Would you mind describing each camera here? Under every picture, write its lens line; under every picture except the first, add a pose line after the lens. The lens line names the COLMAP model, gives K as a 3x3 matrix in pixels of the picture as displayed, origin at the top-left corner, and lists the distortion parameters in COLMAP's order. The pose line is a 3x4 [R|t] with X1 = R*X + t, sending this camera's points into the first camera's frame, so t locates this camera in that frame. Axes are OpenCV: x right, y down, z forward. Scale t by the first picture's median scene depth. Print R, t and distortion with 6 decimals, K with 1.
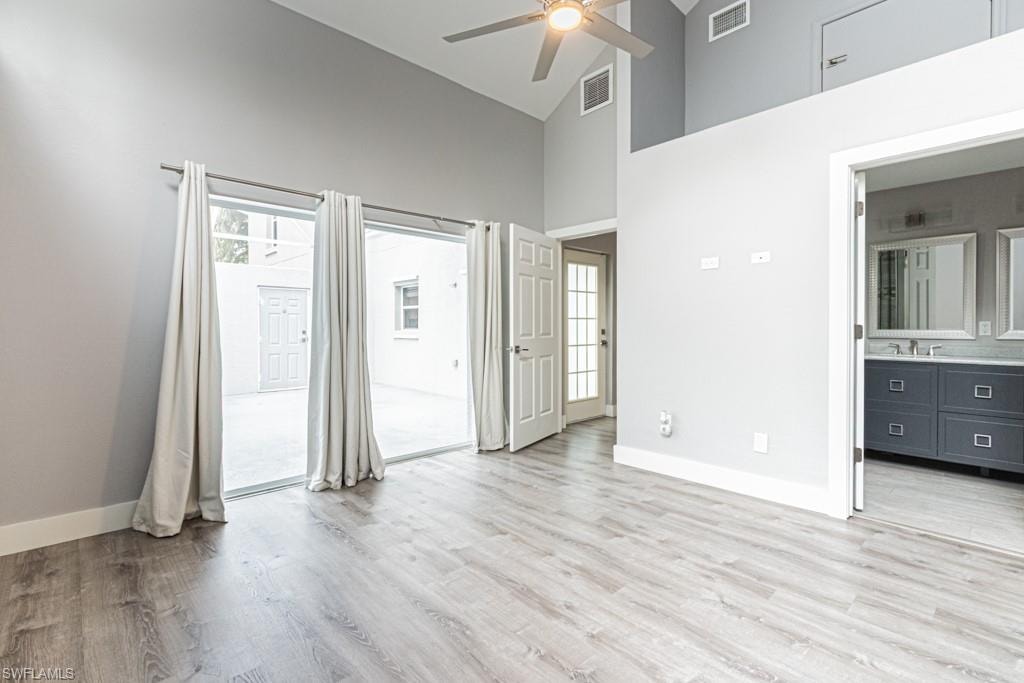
lens RADIAL K [[469.7, 0, 503.9], [0, 469.7, 328.8], [0, 0, 1]] dist [0.004756, -0.001070]
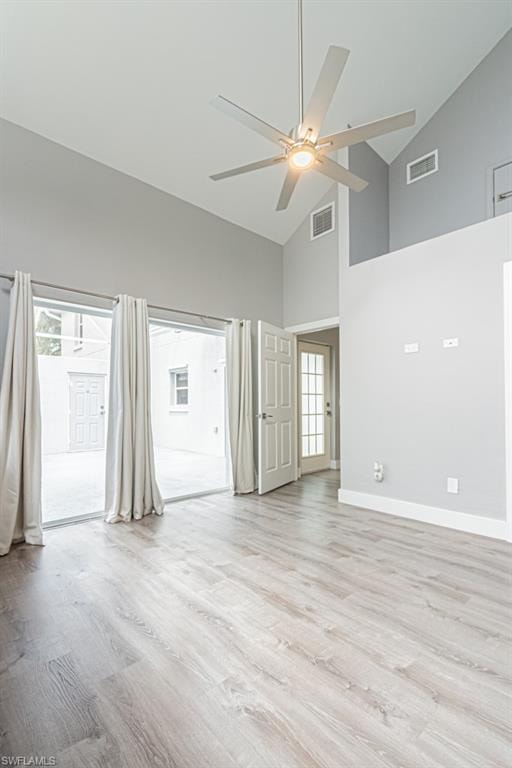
lens RADIAL K [[352.3, 0, 247.1], [0, 352.3, 398.8], [0, 0, 1]] dist [0.004756, -0.001070]
pose [[0.999928, -0.004103, -0.011246, -0.011404], [0.003855, 0.999751, -0.021976, 0.024285], [0.011334, 0.021931, 0.999695, 0.015360]]
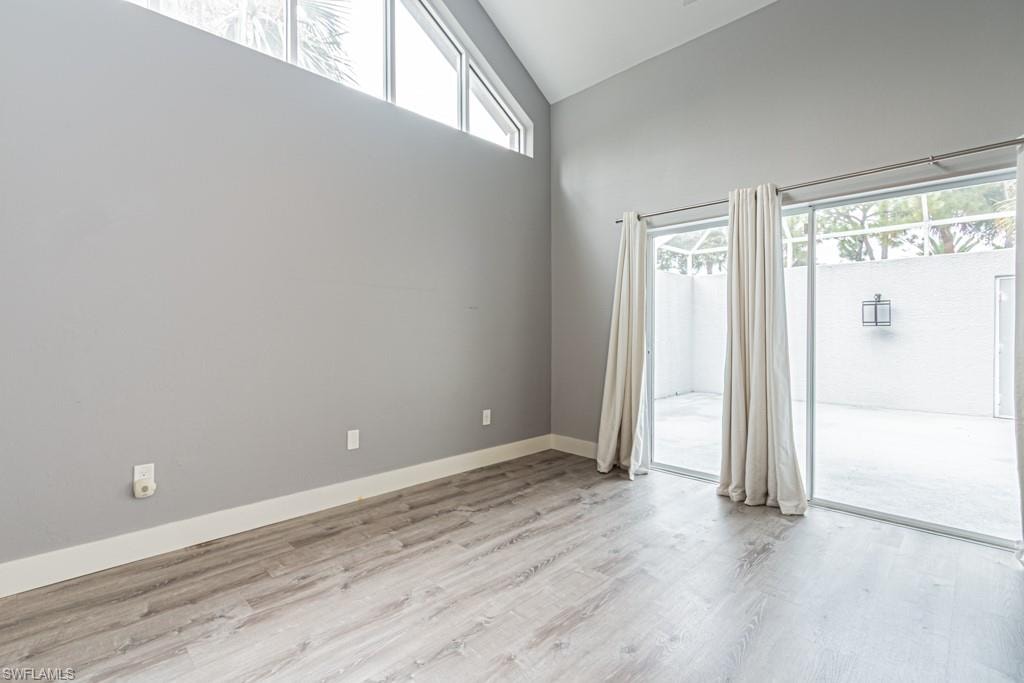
lens RADIAL K [[469.7, 0, 504.6], [0, 469.7, 341.1], [0, 0, 1]] dist [0.004756, -0.001070]
pose [[0.023999, 0.019134, -0.999529, 0.643947], [-0.003456, 0.999812, 0.019056, -0.002698], [0.999706, 0.002997, 0.024060, 0.552817]]
